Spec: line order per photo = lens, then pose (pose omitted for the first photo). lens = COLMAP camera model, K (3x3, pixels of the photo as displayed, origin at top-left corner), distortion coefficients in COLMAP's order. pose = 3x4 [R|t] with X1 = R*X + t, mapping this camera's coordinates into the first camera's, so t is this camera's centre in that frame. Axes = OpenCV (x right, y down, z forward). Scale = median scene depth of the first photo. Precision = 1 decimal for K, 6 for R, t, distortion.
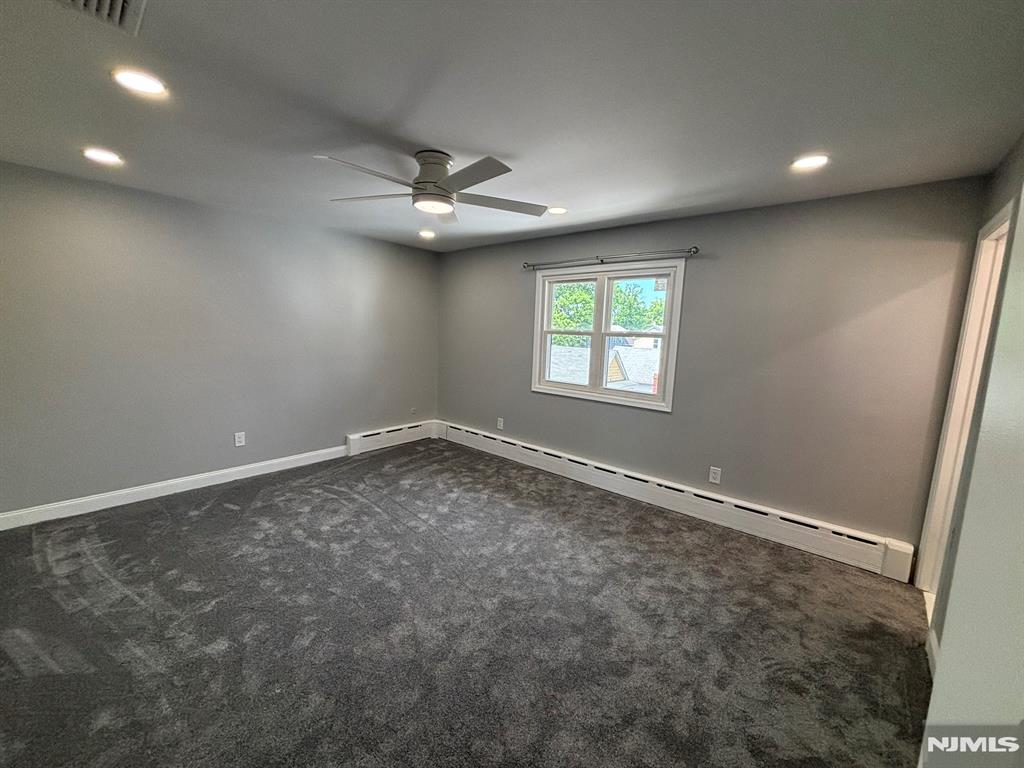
lens RADIAL K [[420.3, 0, 512.0], [0, 420.3, 384.0], [0, 0, 1]] dist [-0.000767, -0.000108]
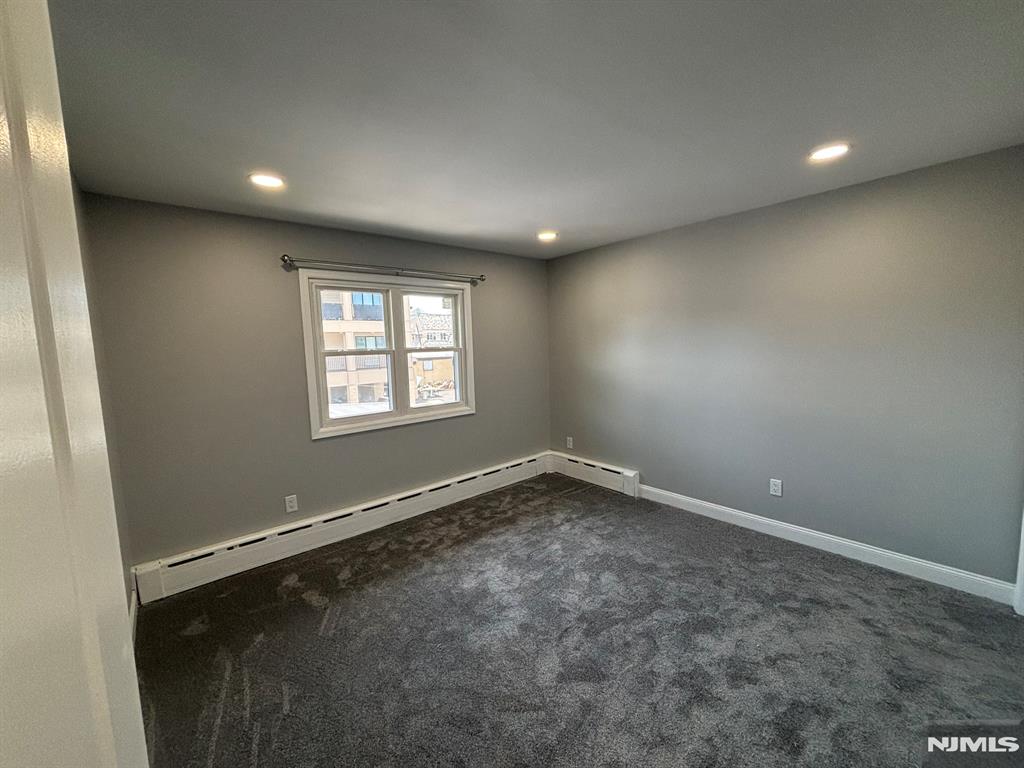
lens RADIAL K [[414.5, 0, 572.5], [0, 414.5, 382.5], [0, 0, 1]] dist [-0.001095, -0.000154]
pose [[0.060321, -0.133570, 0.989202, -0.658449], [0.162540, 0.979094, 0.122294, -0.100976], [-0.984856, 0.153408, 0.080771, 0.556226]]
